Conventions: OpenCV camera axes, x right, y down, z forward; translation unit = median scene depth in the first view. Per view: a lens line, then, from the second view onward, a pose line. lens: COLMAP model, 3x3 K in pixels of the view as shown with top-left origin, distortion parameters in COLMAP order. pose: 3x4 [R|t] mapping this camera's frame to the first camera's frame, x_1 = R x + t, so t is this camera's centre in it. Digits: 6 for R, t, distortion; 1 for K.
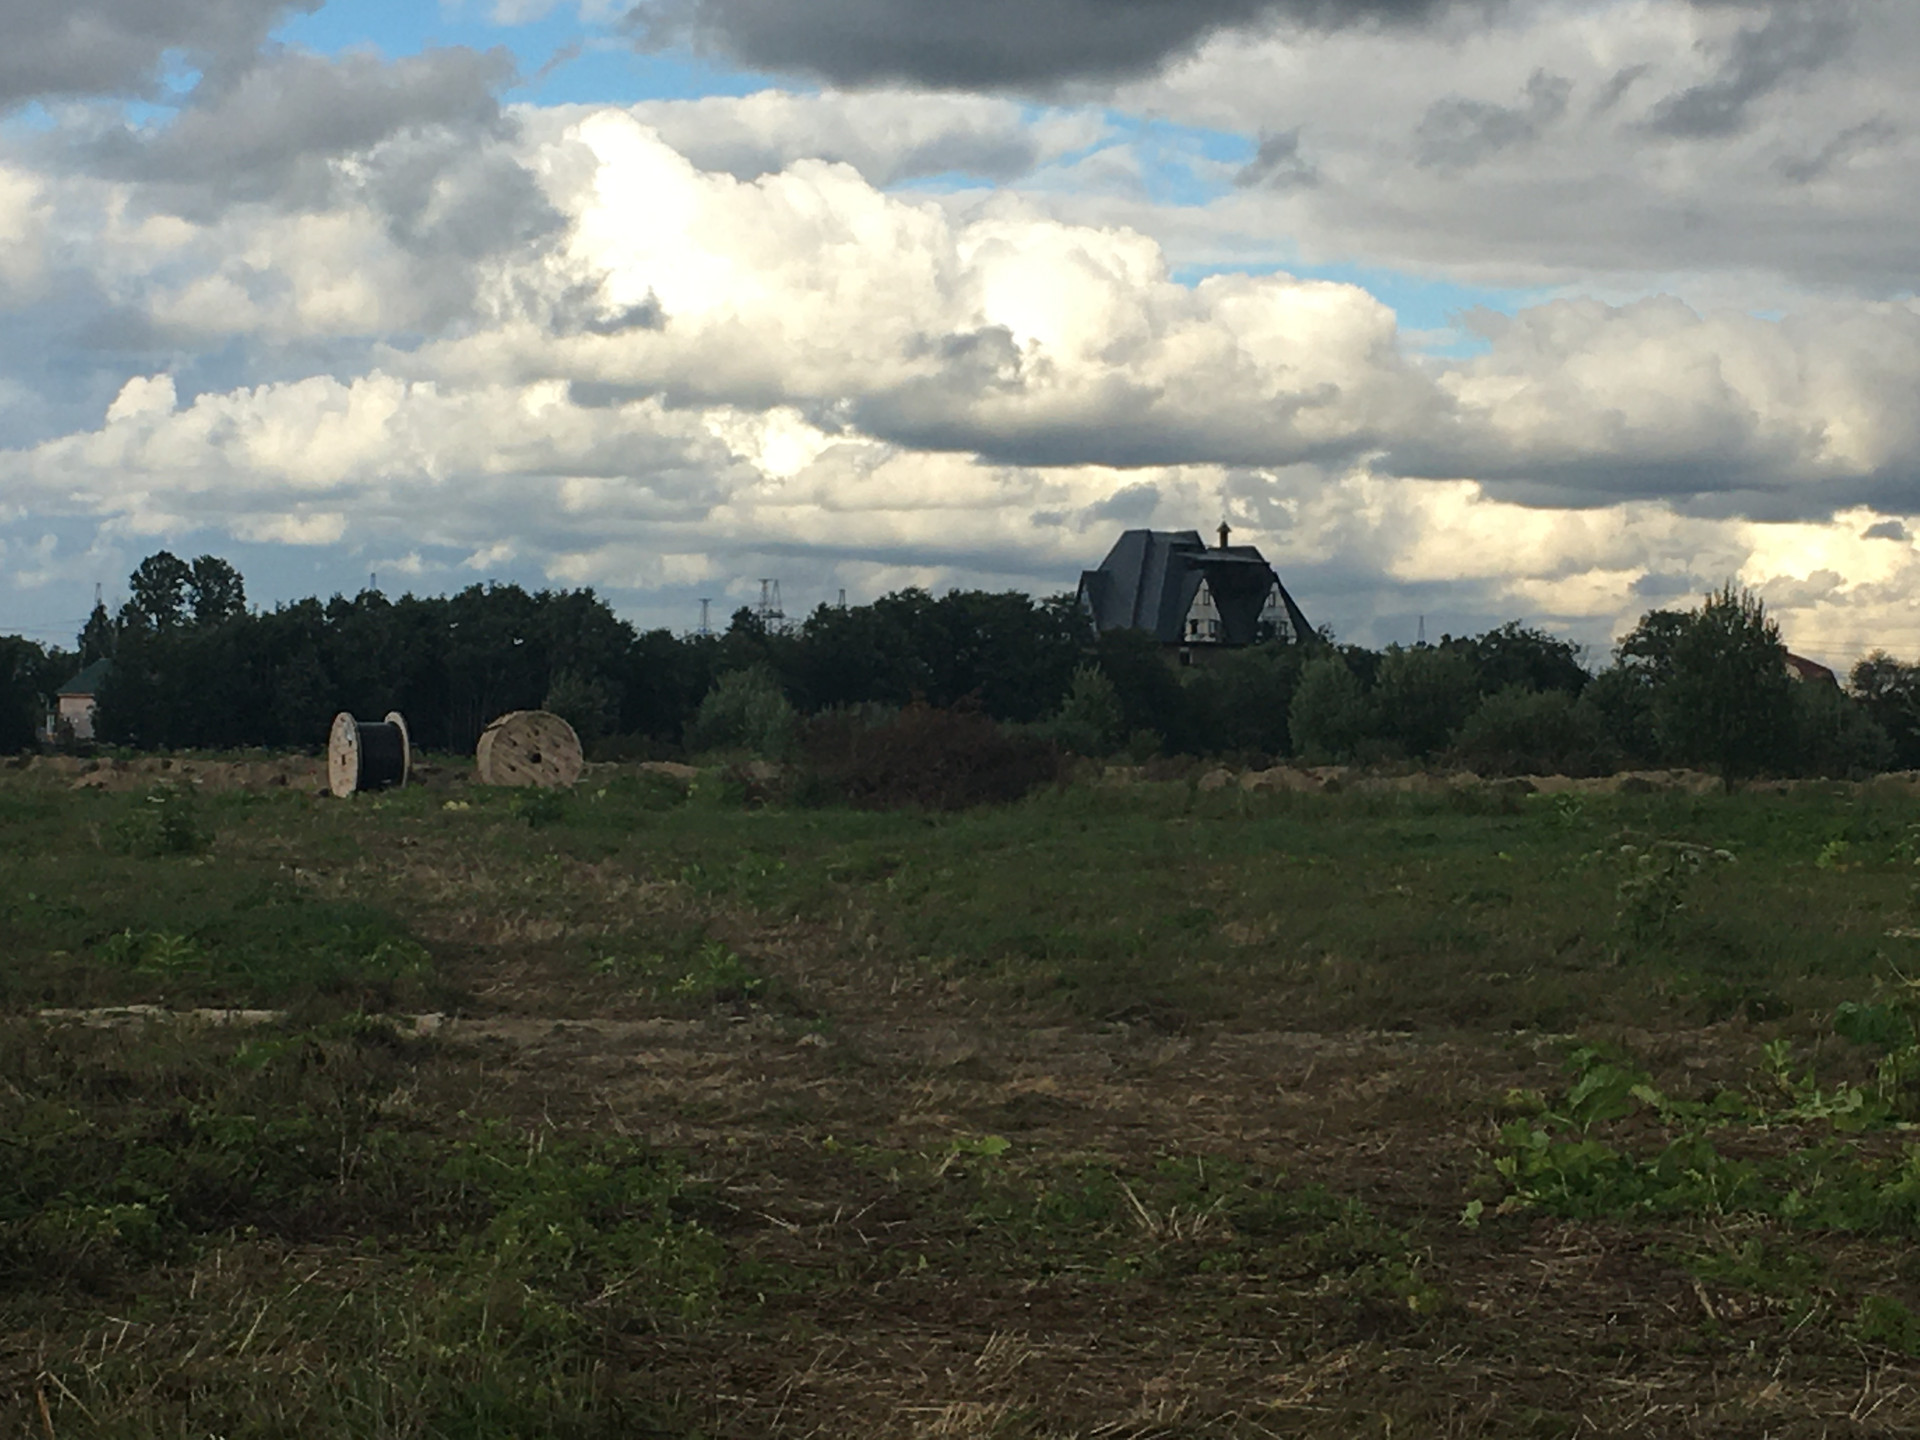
lens RADIAL K [[4787.7, 0, 960.0], [0, 4787.7, 720.0], [0, 0, 1]] dist [-0.108481, -0.383351]
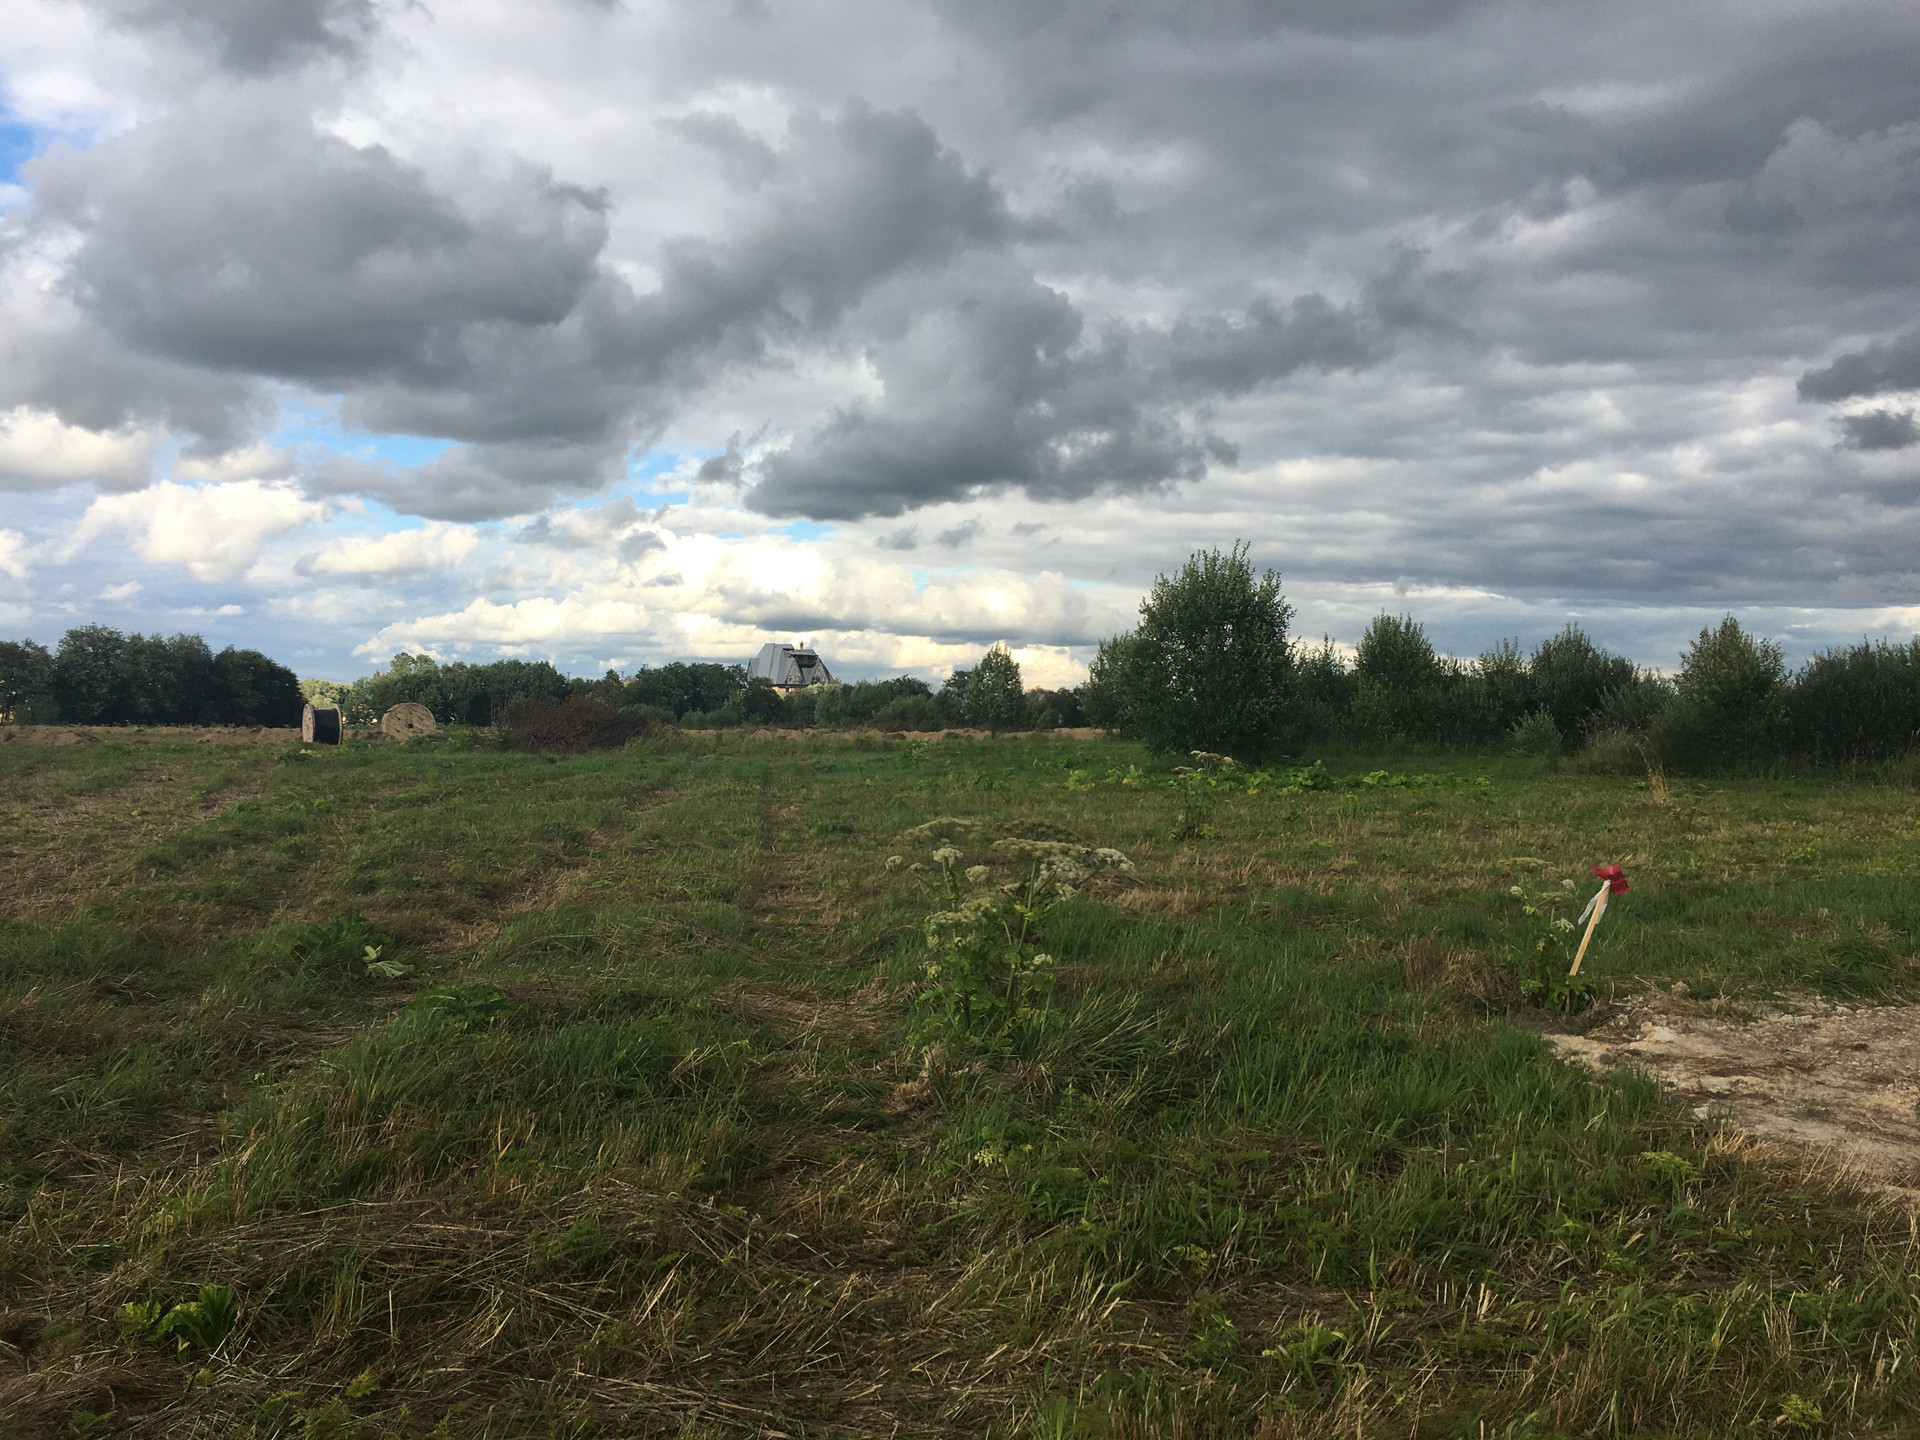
lens RADIAL K [[1626.1, 0, 960.0], [0, 1626.1, 720.0], [0, 0, 1]] dist [0.056496, -0.082011]
pose [[0.989304, -0.005369, 0.145769, 0.038629], [0.004810, 0.999980, 0.004187, 0.003584], [-0.145788, -0.003441, 0.989310, 0.275858]]
